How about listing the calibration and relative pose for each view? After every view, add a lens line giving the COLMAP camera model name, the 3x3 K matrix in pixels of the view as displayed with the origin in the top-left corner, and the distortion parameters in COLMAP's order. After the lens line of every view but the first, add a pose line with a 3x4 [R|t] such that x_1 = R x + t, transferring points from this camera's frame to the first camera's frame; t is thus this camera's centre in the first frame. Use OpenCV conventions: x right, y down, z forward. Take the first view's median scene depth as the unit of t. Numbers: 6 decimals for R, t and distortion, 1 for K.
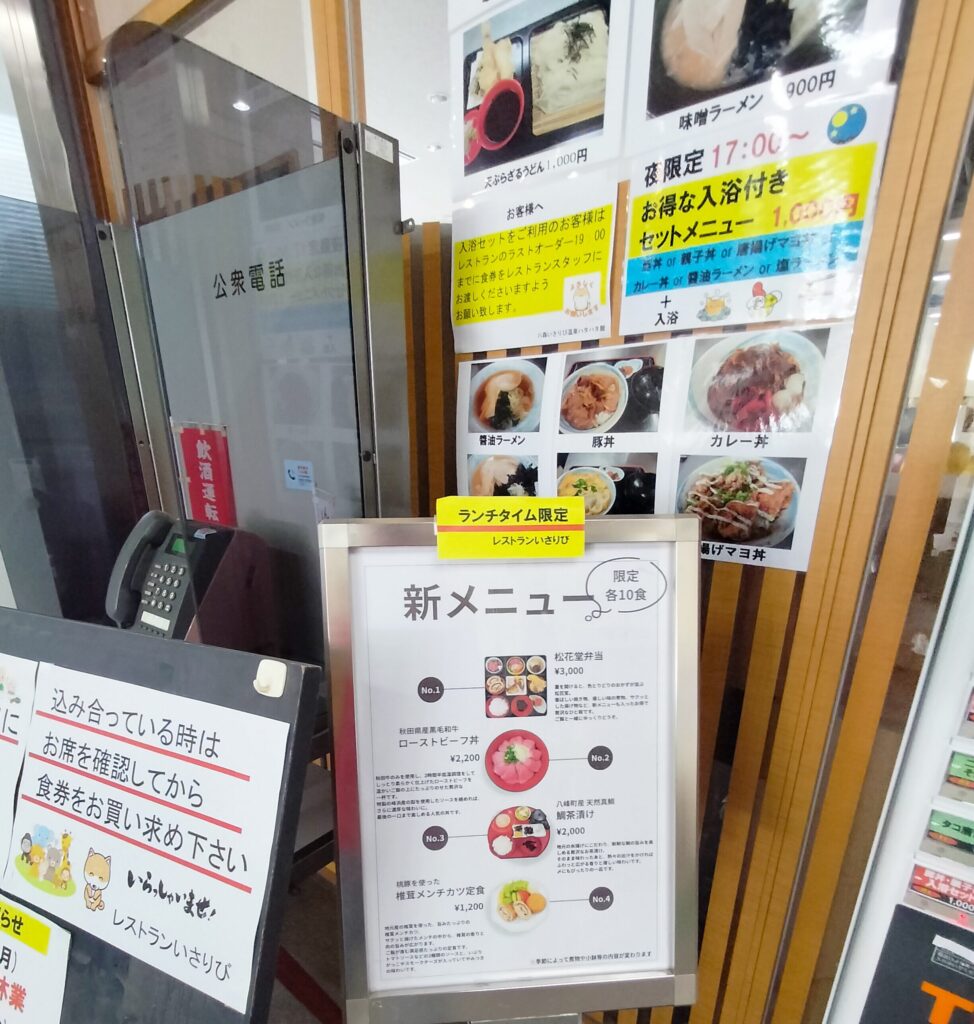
lens RADIAL K [[603.5, 0, 487.1], [0, 603.5, 651.8], [0, 0, 1]] dist [-0.005821, 0.001797]
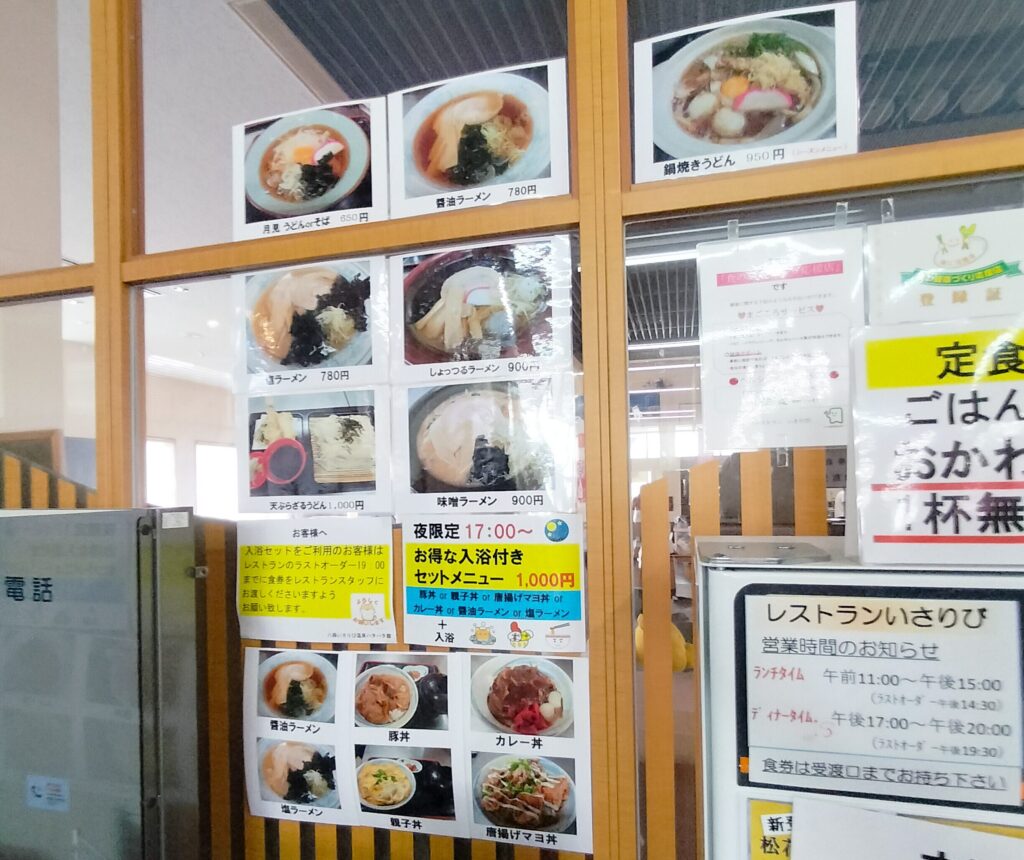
lens RADIAL K [[645.3, 0, 491.4], [0, 645.3, 471.8], [0, 0, 1]] dist [-0.013130, 0.010322]
pose [[0.925159, -0.020853, 0.379005, -0.084899], [0.156620, 0.930501, -0.331116, -0.412817], [-0.345760, 0.365694, 0.864128, -0.229859]]
